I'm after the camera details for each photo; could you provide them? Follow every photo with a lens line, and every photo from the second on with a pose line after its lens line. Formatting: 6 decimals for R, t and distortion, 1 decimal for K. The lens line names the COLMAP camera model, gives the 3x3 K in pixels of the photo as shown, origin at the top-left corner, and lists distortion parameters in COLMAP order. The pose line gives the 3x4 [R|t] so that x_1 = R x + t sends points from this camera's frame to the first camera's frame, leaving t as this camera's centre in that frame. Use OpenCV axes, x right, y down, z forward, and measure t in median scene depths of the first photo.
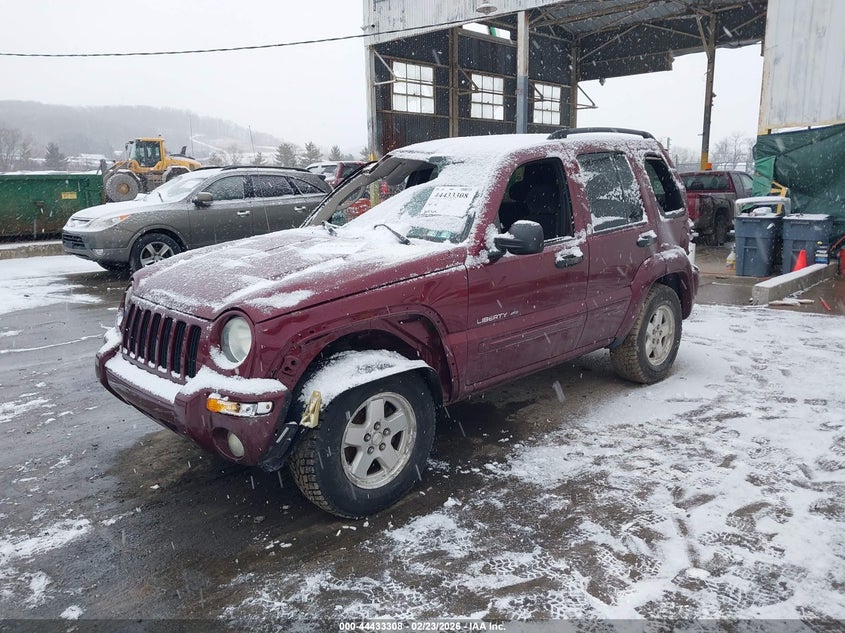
lens RADIAL K [[655.5, 0, 425.9], [0, 655.5, 316.4], [0, 0, 1]] dist [0.021697, -0.006922]
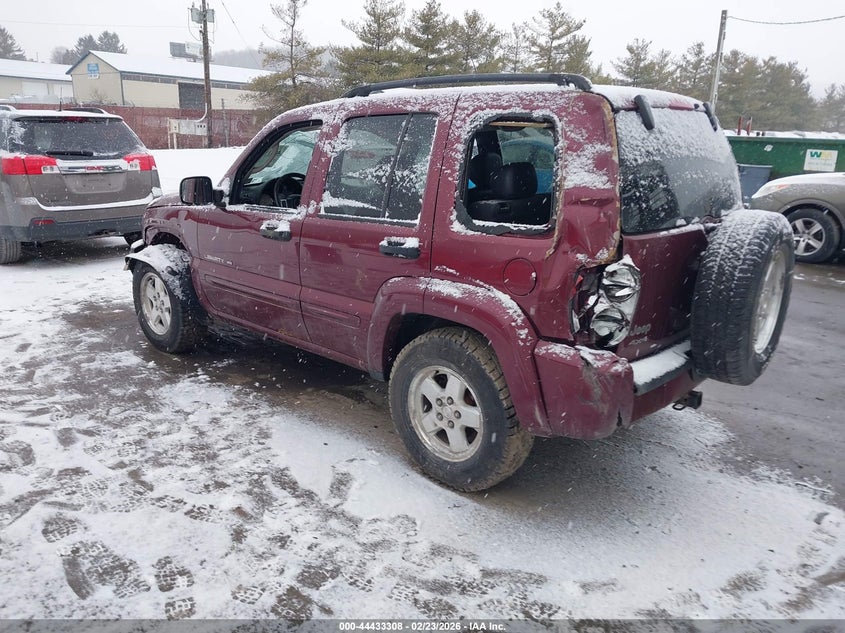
lens RADIAL K [[655.5, 0, 425.9], [0, 655.5, 316.4], [0, 0, 1]] dist [0.021697, -0.006922]
pose [[0.072609, 0.289423, -0.954444, 1.215752], [-0.243648, 0.933122, 0.264422, -0.287455], [0.967142, 0.213348, 0.138270, 1.167747]]
